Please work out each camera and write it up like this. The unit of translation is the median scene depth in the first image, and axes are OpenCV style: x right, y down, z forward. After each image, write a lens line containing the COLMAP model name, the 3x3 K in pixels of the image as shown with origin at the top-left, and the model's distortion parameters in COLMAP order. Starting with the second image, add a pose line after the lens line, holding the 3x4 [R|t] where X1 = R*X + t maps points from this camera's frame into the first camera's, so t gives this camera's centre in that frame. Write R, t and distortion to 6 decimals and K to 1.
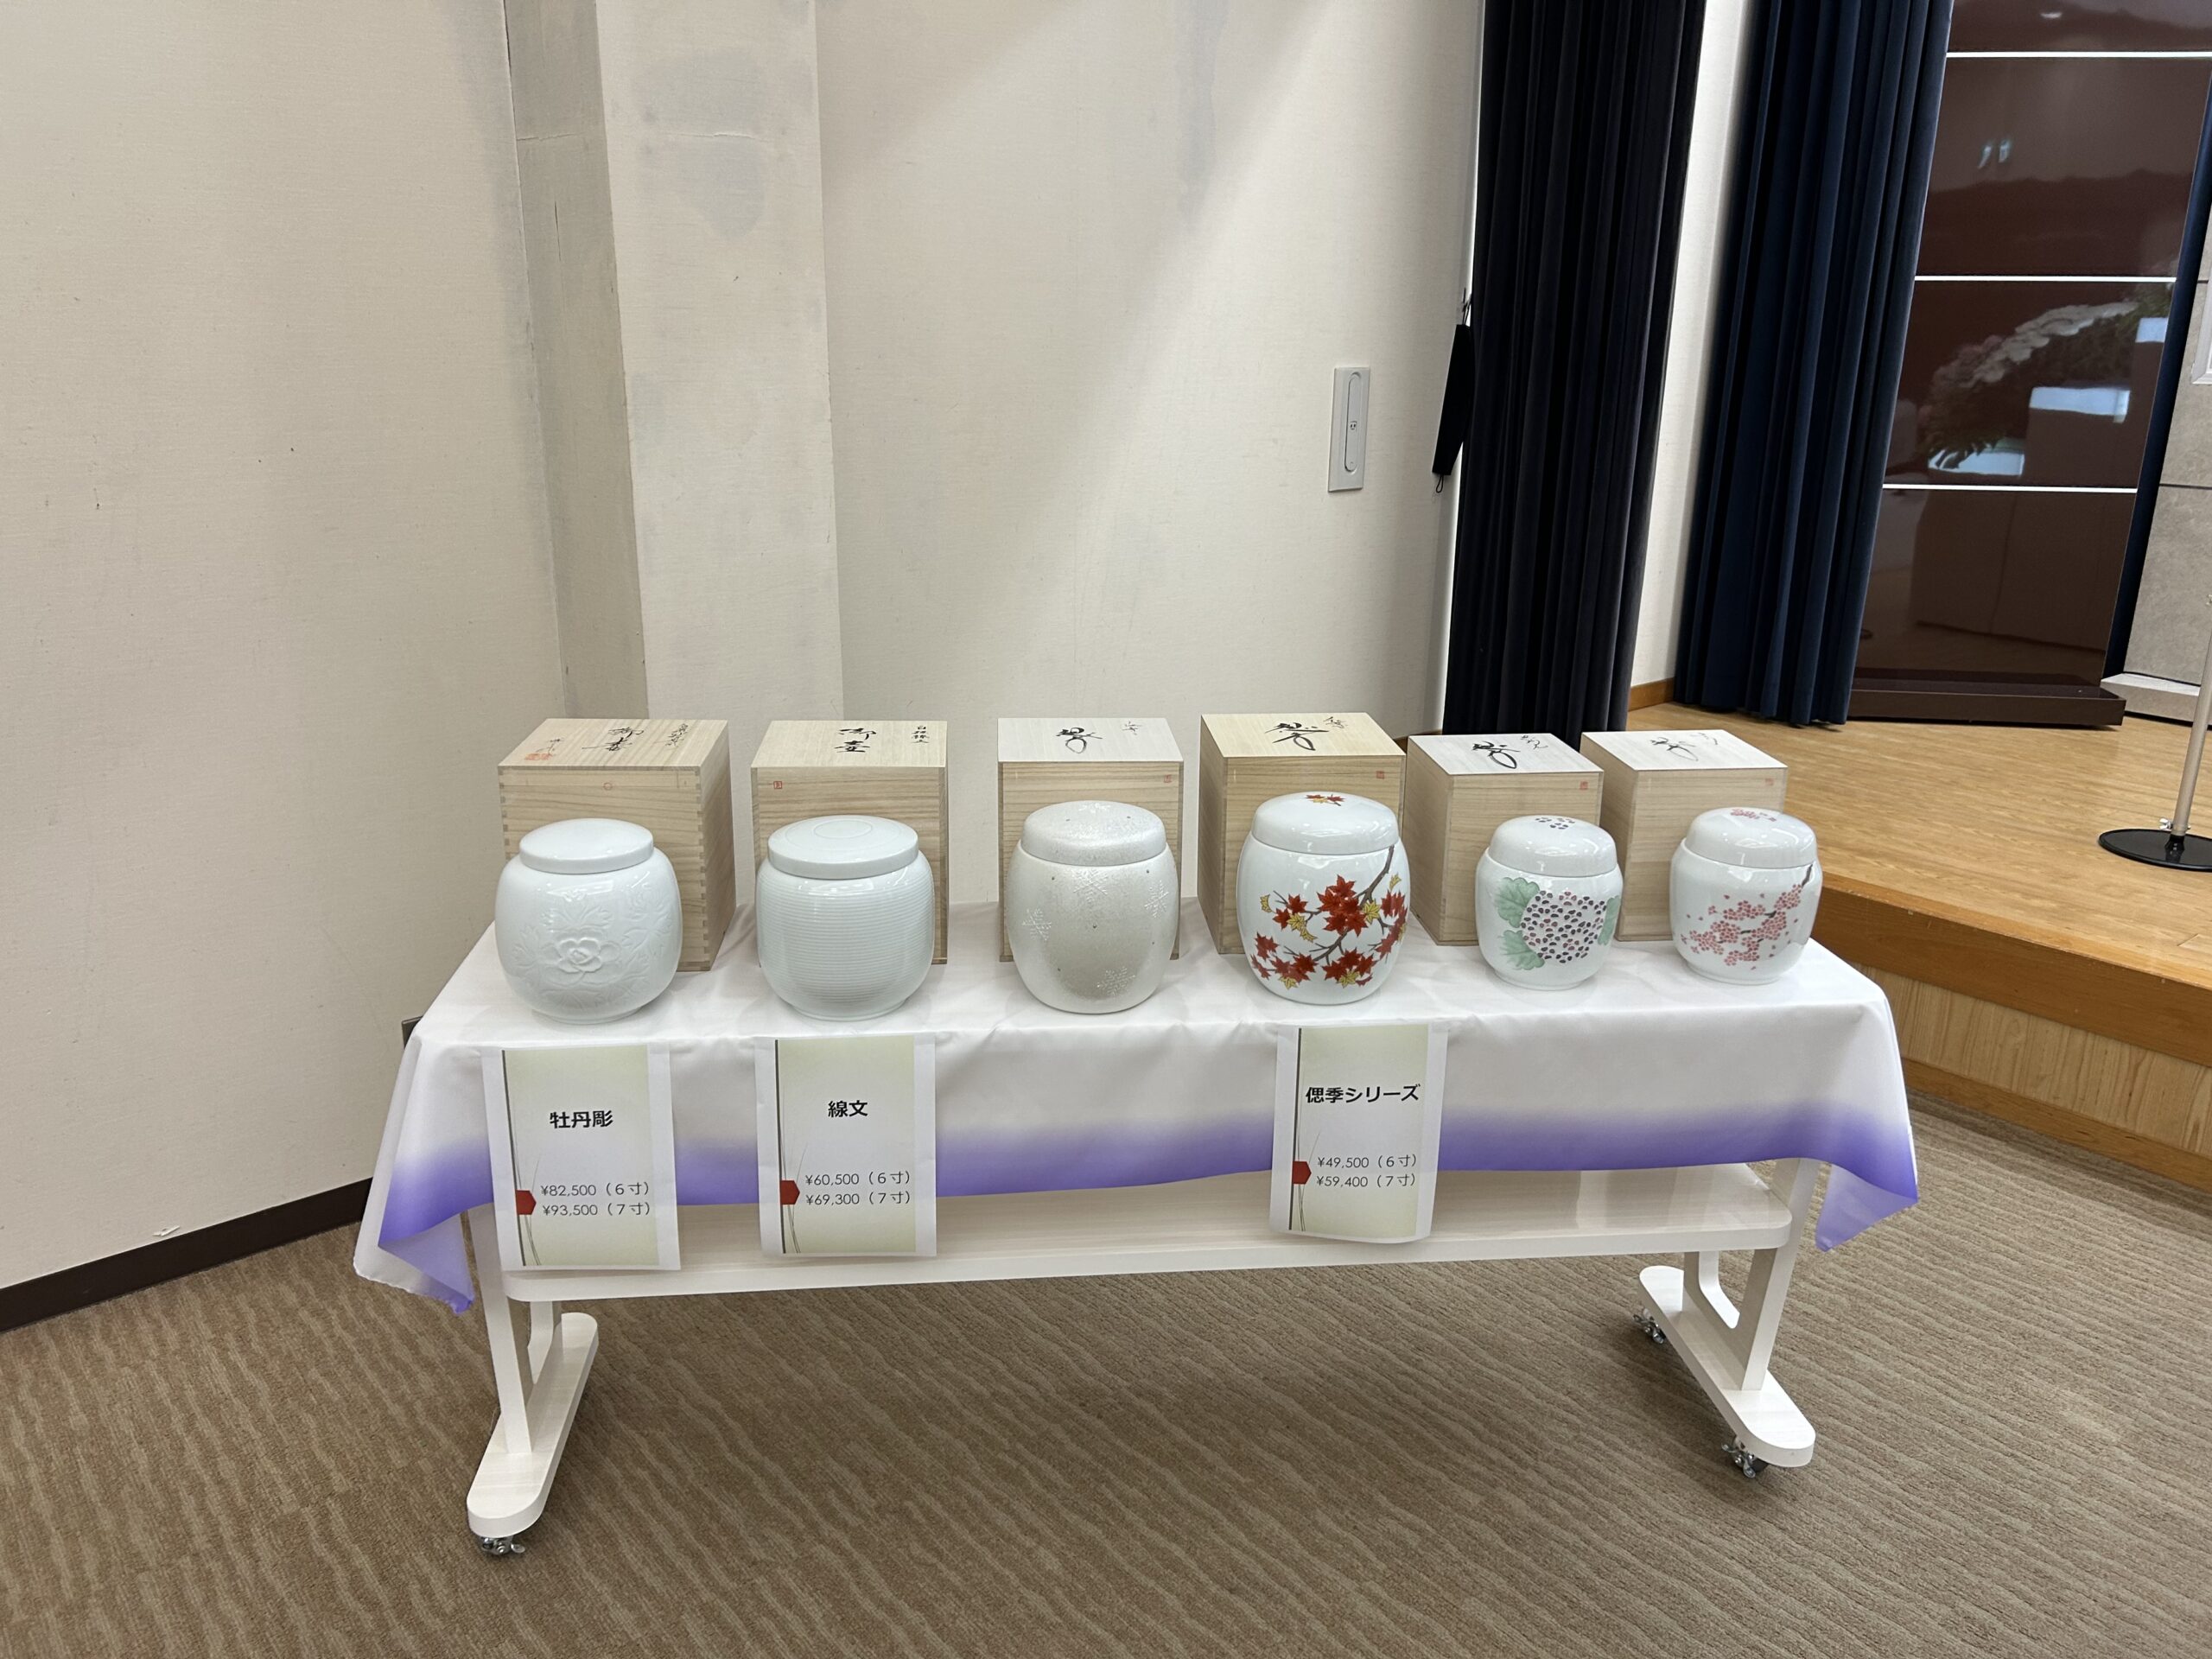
lens RADIAL K [[1673.6, 0, 1106.0], [0, 1673.6, 829.5], [0, 0, 1]] dist [0.003451, 0.001918]
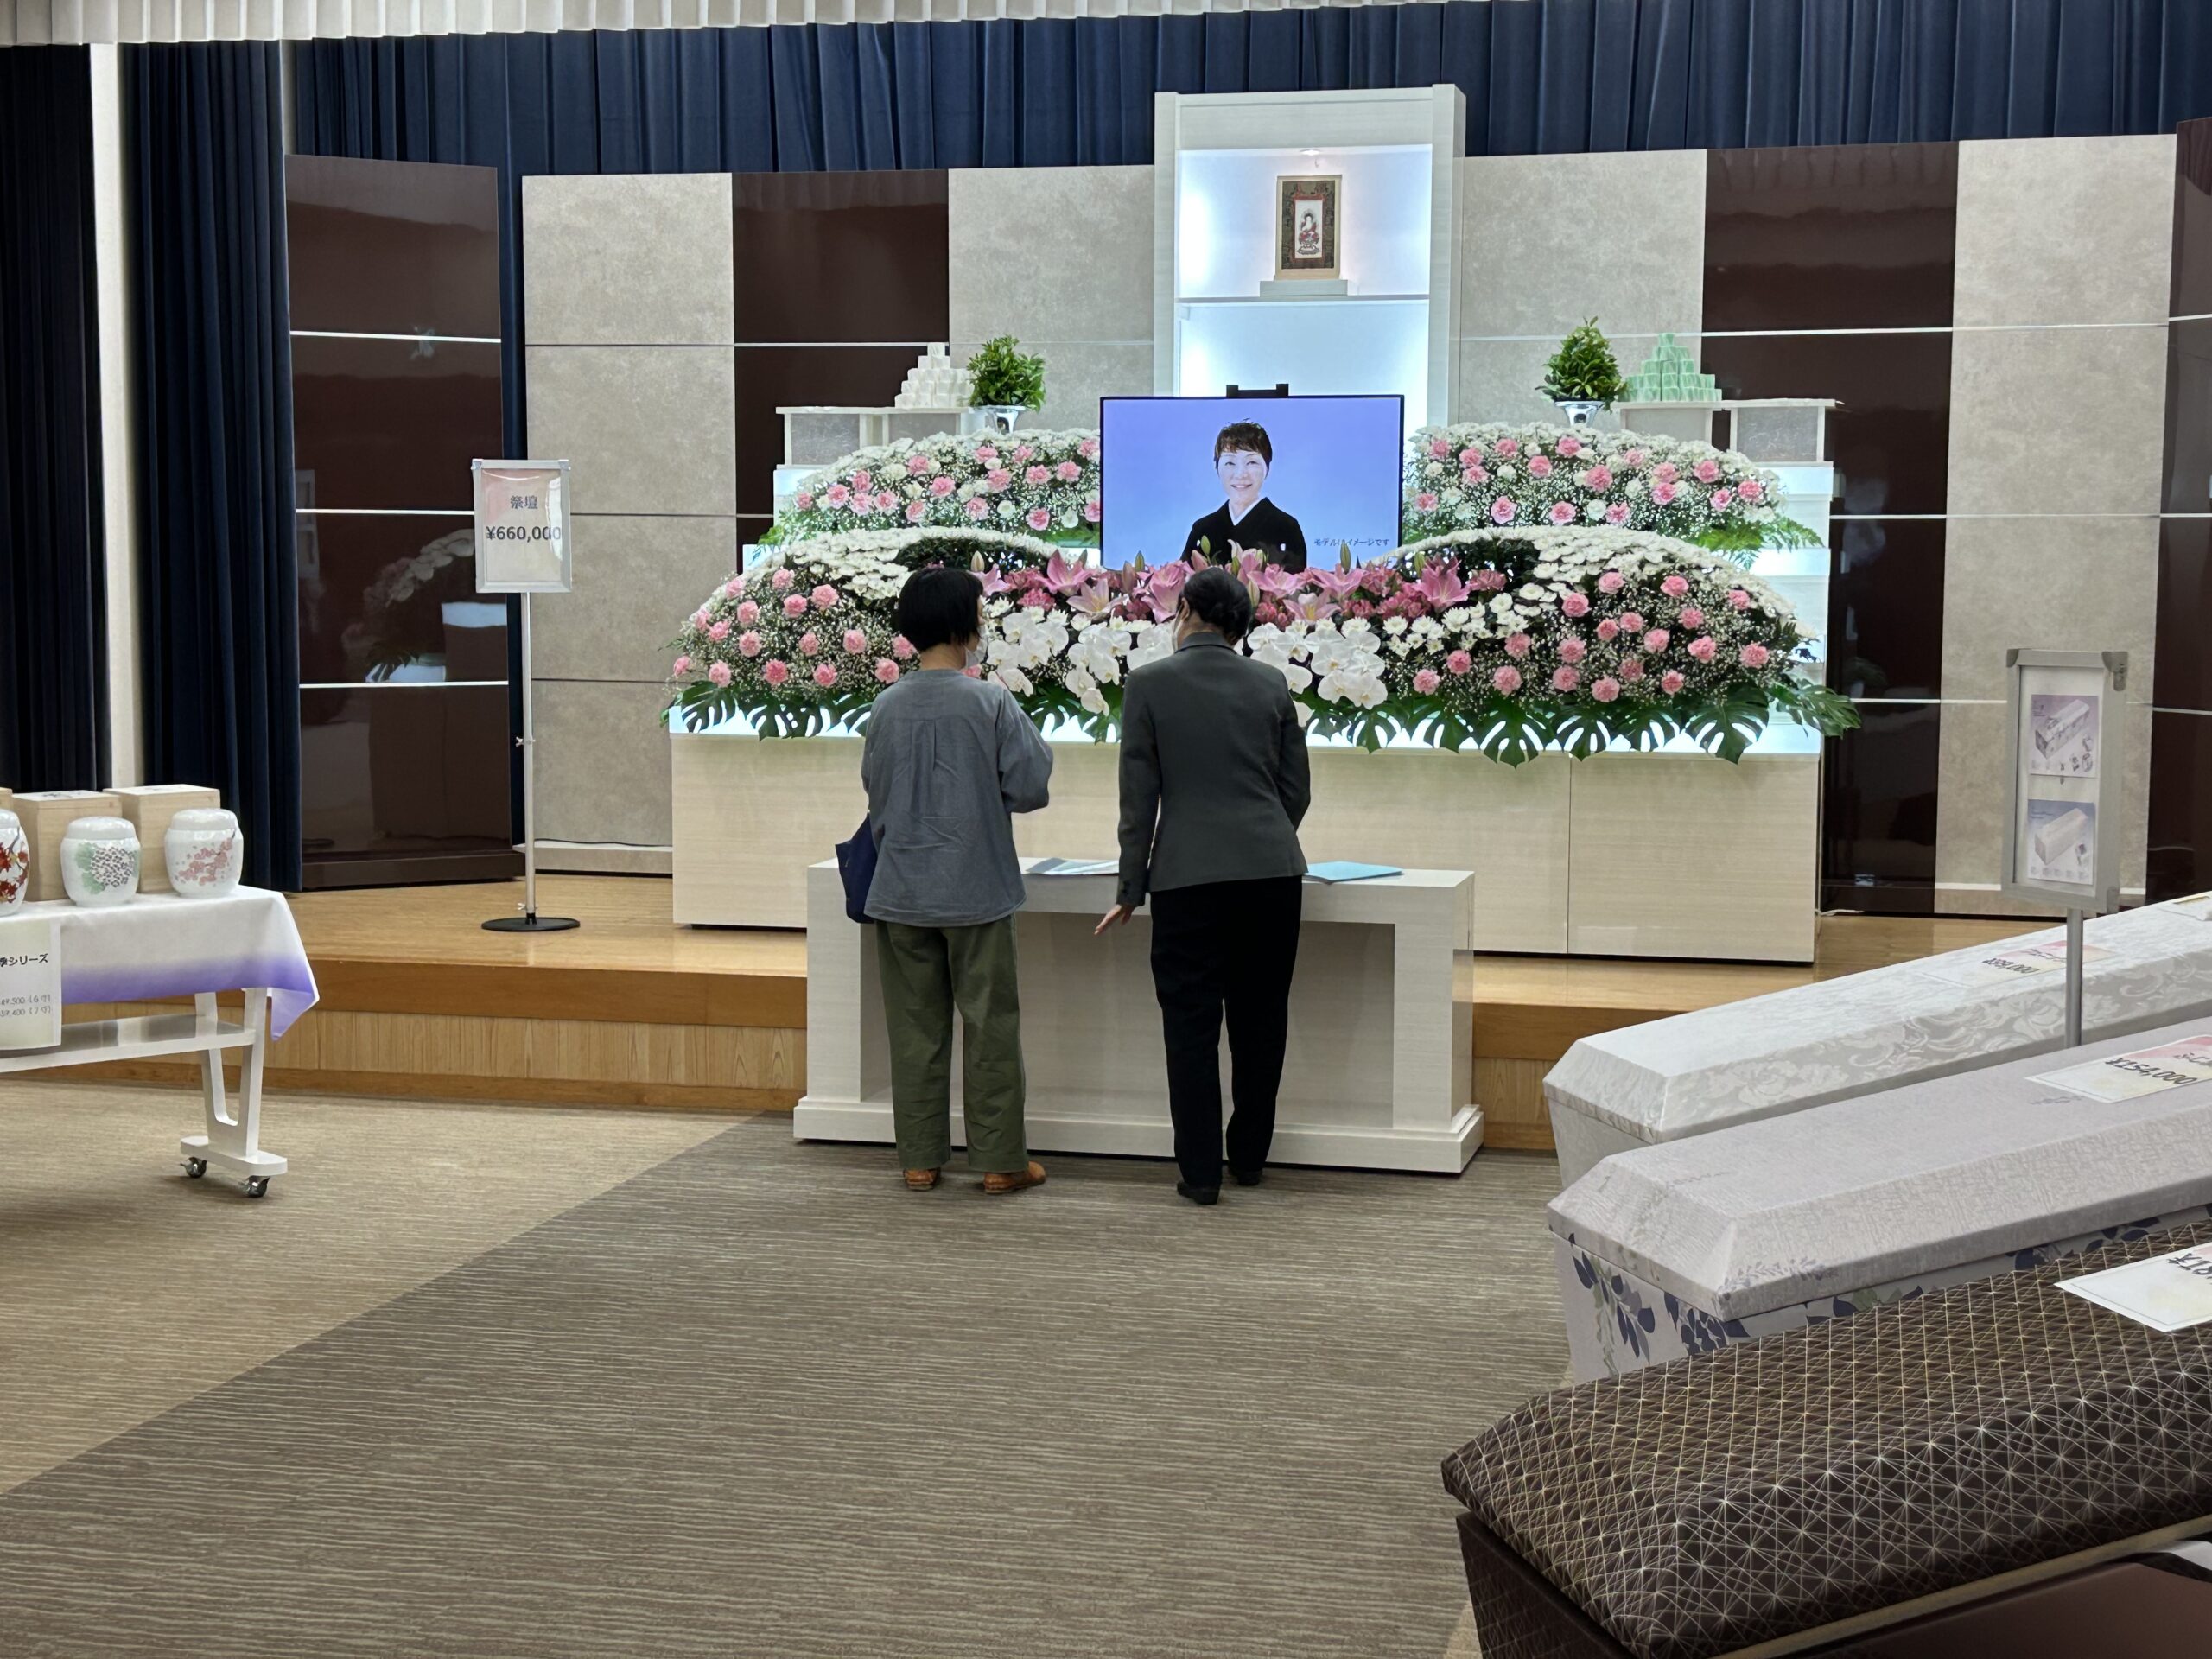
lens RADIAL K [[3286.8, 0, 1106.0], [0, 3286.8, 829.5], [0, 0, 1]] dist [0.097748, 0.028695]
pose [[0.810220, -0.065432, 0.582462, -0.981034], [0.180972, 0.973122, -0.142420, 0.737996], [-0.557488, 0.220801, 0.800284, -2.593651]]
